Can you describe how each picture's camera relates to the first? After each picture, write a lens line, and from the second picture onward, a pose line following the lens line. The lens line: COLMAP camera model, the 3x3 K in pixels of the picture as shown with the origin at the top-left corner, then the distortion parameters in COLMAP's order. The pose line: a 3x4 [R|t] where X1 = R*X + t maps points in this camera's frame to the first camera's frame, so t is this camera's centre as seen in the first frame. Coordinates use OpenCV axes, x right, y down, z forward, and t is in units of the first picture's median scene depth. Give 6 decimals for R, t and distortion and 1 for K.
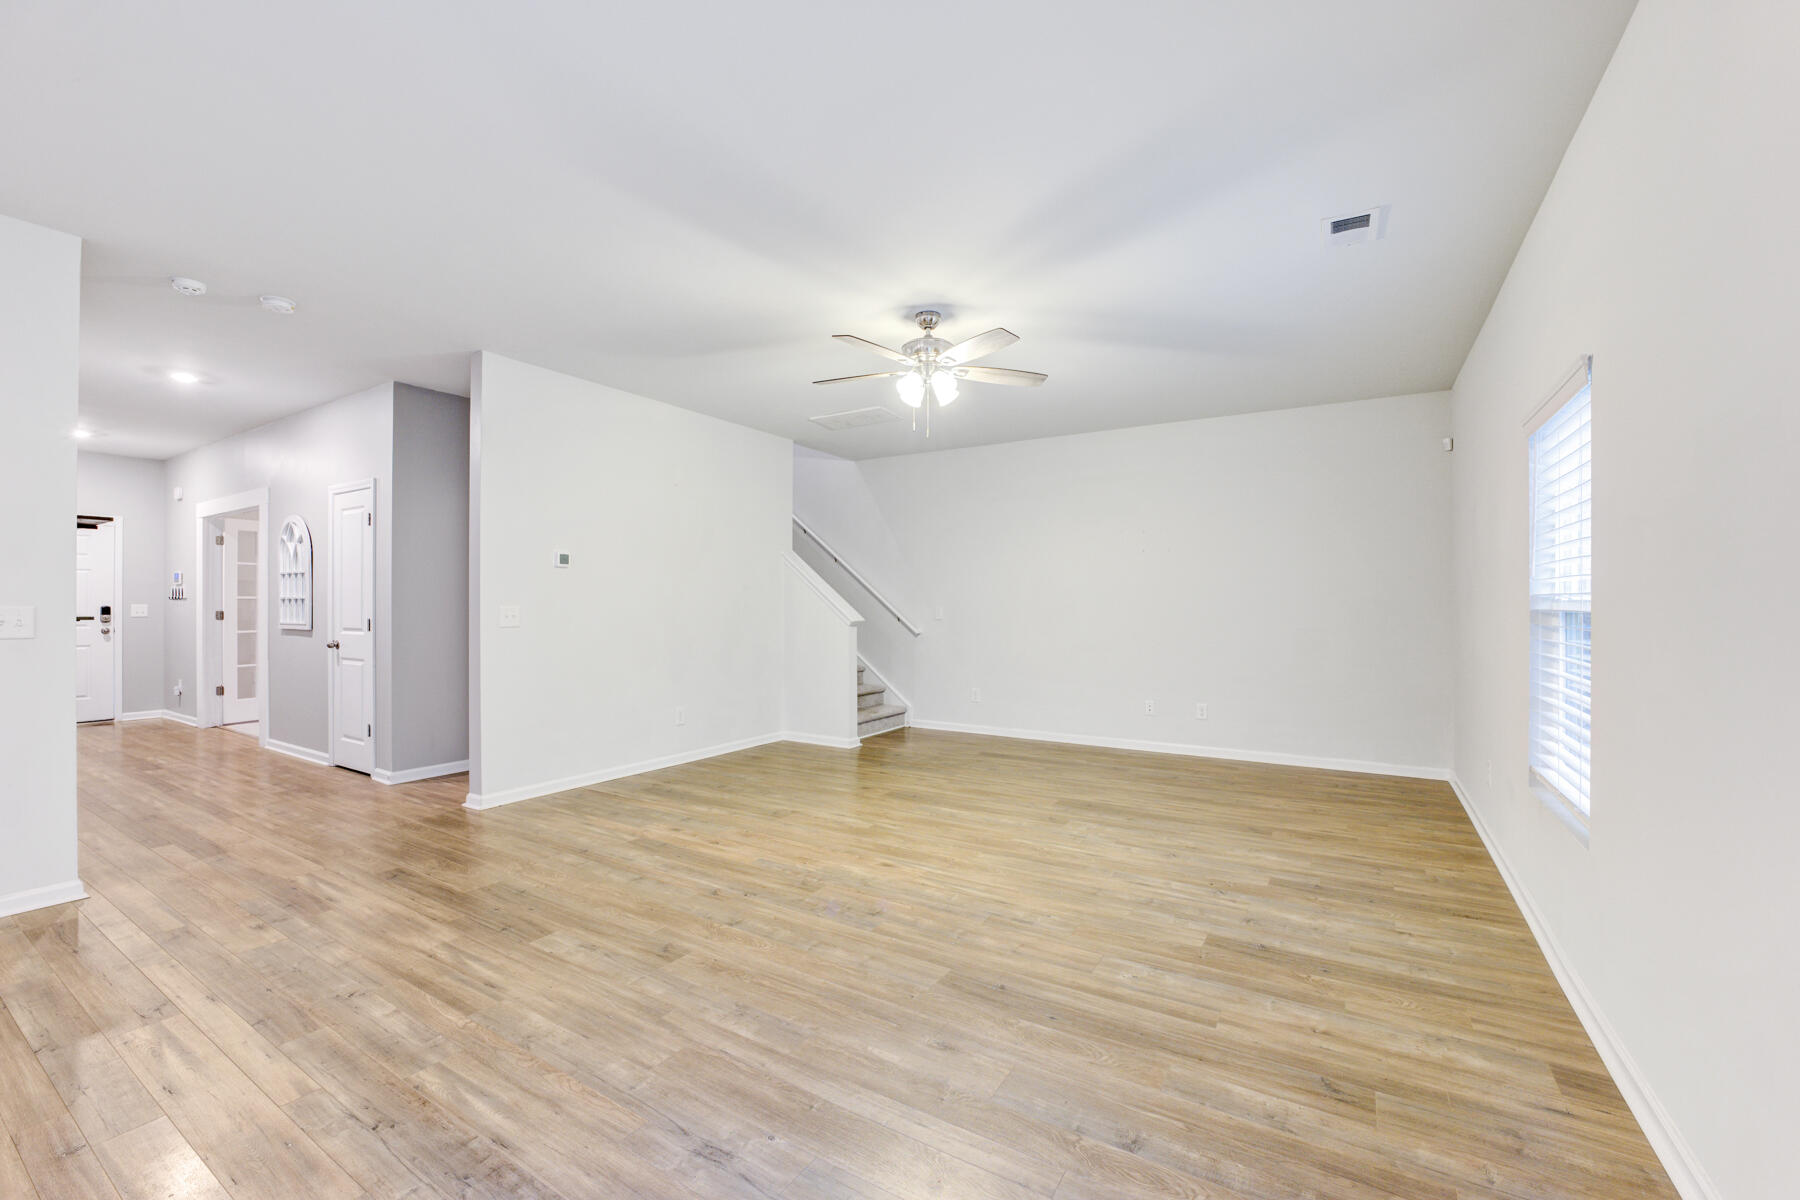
lens RADIAL K [[736.9, 0, 904.9], [0, 736.9, 605.1], [0, 0, 1]] dist [-0.029888, 0.000416]
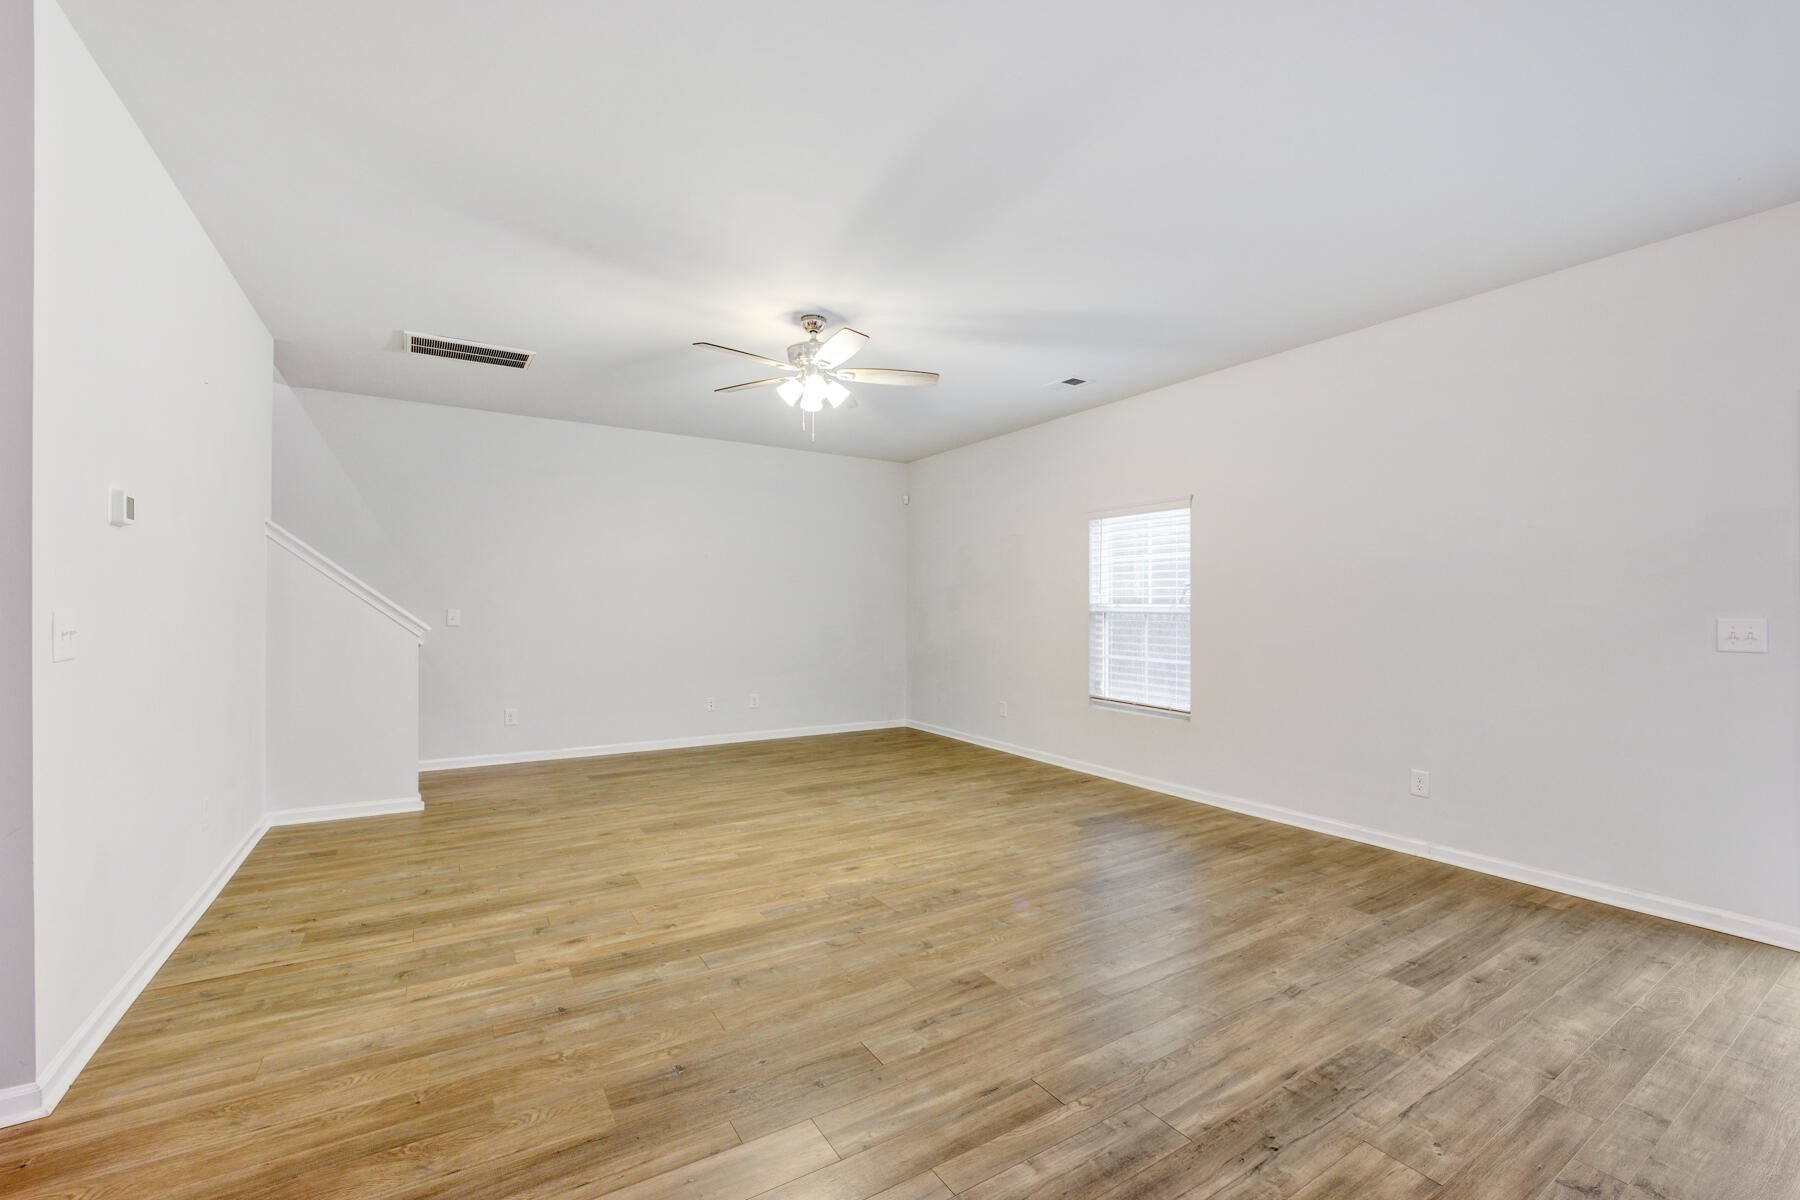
lens RADIAL K [[736.9, 0, 904.9], [0, 736.9, 605.1], [0, 0, 1]] dist [-0.029888, 0.000416]
pose [[0.450492, 0.001096, 0.892780, -0.932298], [0.000050, 0.999999, -0.001253, -0.004375], [-0.892780, 0.000609, 0.450492, 0.509266]]
